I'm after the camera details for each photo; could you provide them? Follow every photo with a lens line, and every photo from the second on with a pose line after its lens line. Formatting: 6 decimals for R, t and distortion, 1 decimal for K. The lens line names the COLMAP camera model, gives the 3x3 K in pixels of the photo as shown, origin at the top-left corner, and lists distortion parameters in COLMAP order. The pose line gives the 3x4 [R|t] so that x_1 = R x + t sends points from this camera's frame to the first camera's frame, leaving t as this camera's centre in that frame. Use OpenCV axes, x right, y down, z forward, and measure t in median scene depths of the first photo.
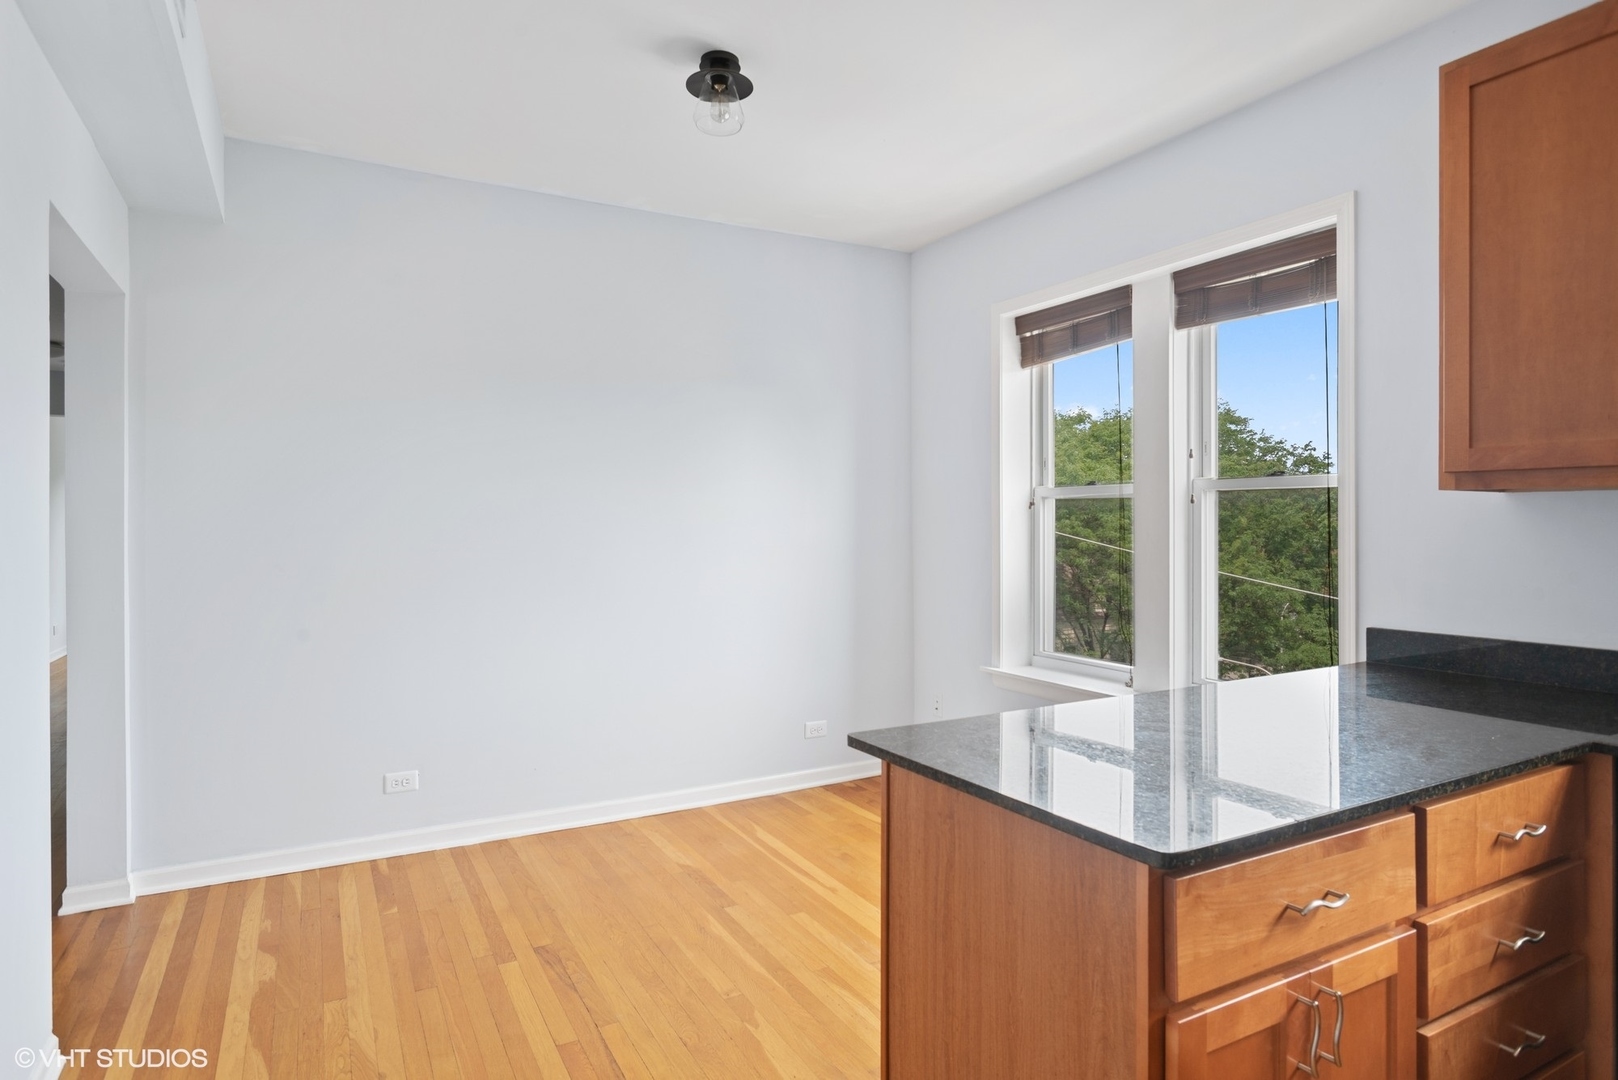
lens RADIAL K [[887.3, 0, 809.0], [0, 887.3, 540.0], [0, 0, 1]] dist [-0.032276, 0.023048]
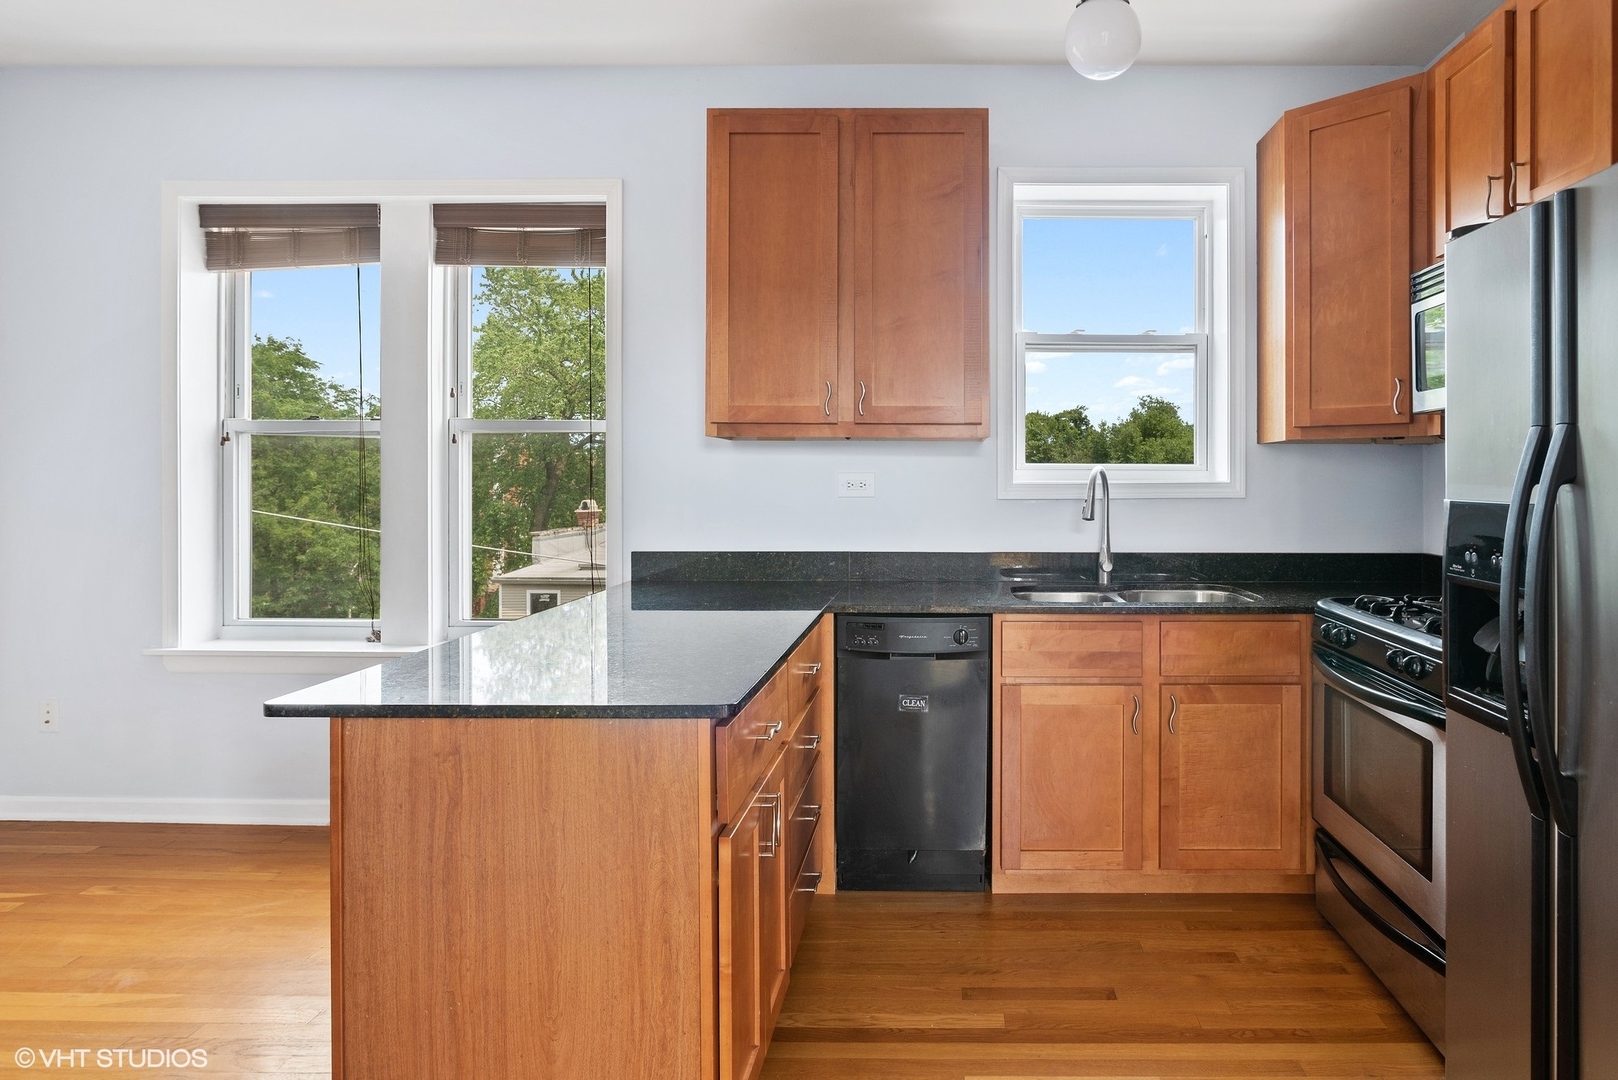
lens RADIAL K [[1041.9, 0, 813.5], [0, 1041.9, 532.6], [0, 0, 1]] dist [-0.023550, 0.002575]
pose [[0.508964, -0.031461, 0.860213, -0.446391], [0.011867, 0.999493, 0.029533, 0.034899], [-0.860706, -0.004823, 0.509080, 0.071513]]
